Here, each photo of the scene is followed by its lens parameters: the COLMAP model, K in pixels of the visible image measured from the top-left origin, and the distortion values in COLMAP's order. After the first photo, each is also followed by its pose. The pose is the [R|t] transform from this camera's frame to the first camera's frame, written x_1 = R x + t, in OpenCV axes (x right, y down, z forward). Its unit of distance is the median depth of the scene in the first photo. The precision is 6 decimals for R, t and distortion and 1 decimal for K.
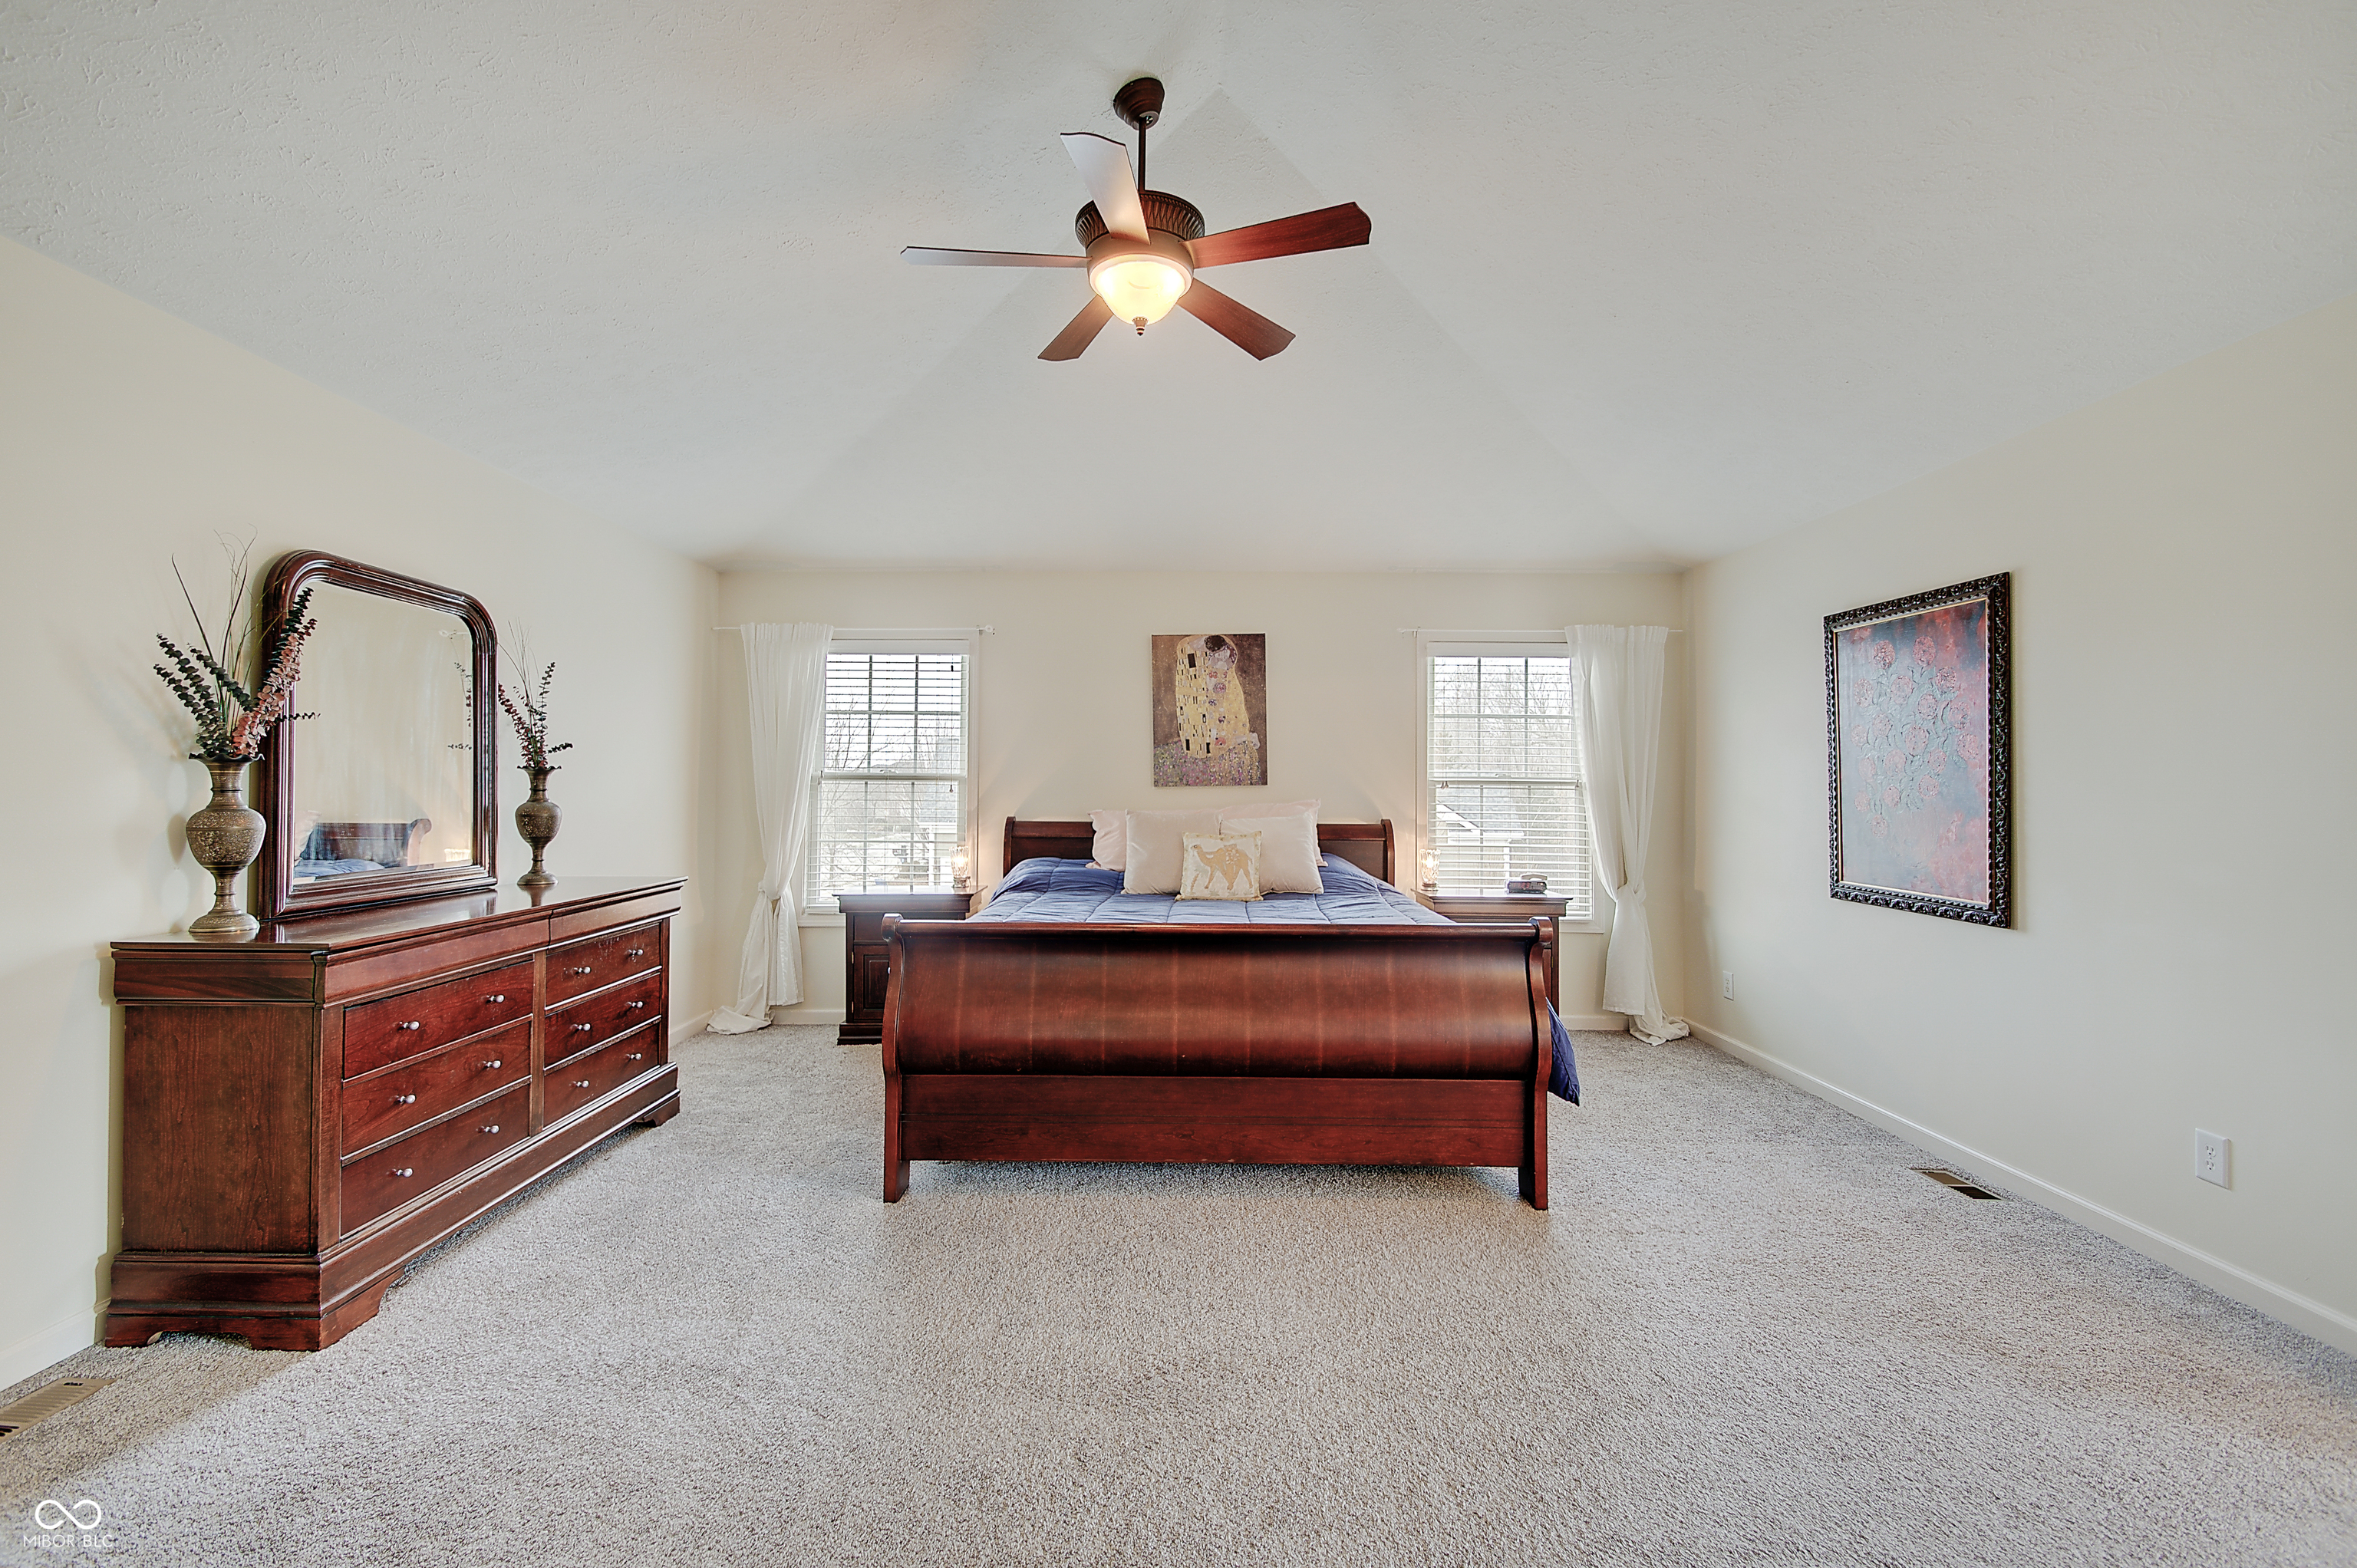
lens RADIAL K [[1024.3, 0, 1138.7], [0, 1024.3, 780.0], [0, 0, 1]] dist [0.013205, -0.010077]
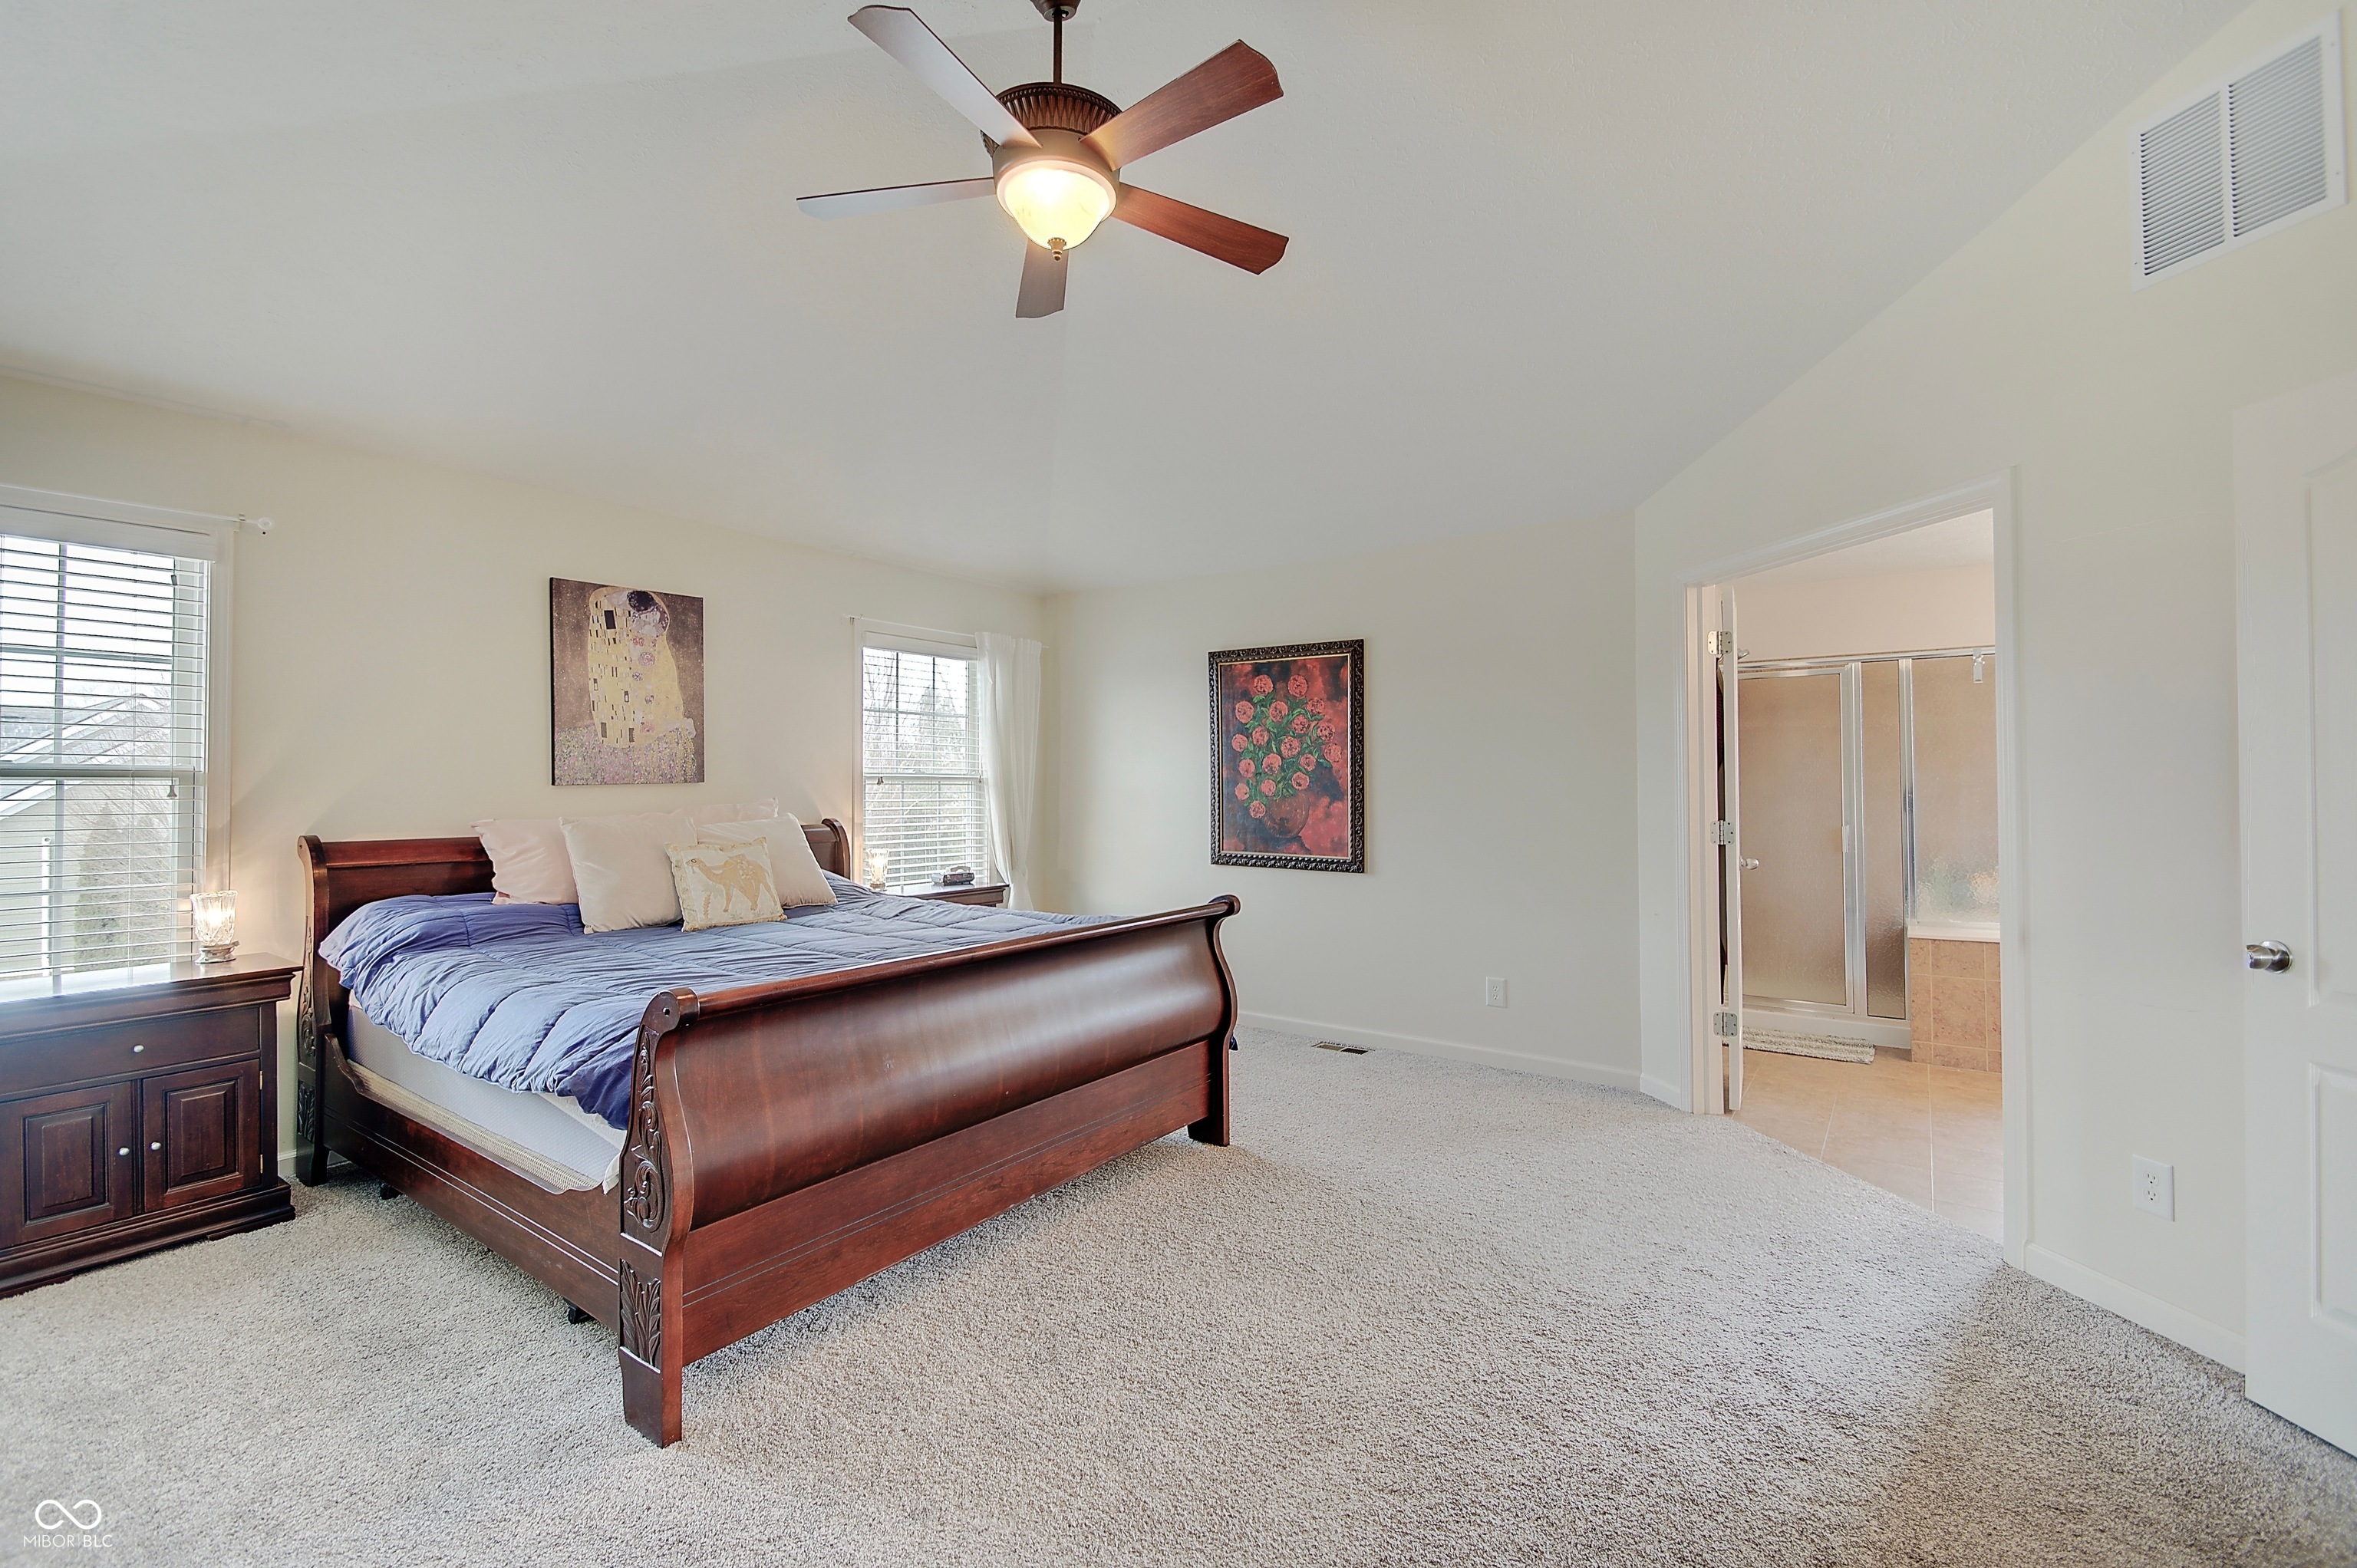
lens RADIAL K [[1024.3, 0, 1171.4], [0, 1024.3, 778.1], [0, 0, 1]] dist [0.013205, -0.010077]
pose [[0.567458, -0.001696, 0.823401, -0.341062], [0.000926, 0.999999, 0.001421, 0.000659], [-0.823402, -0.000044, 0.567459, 0.224242]]
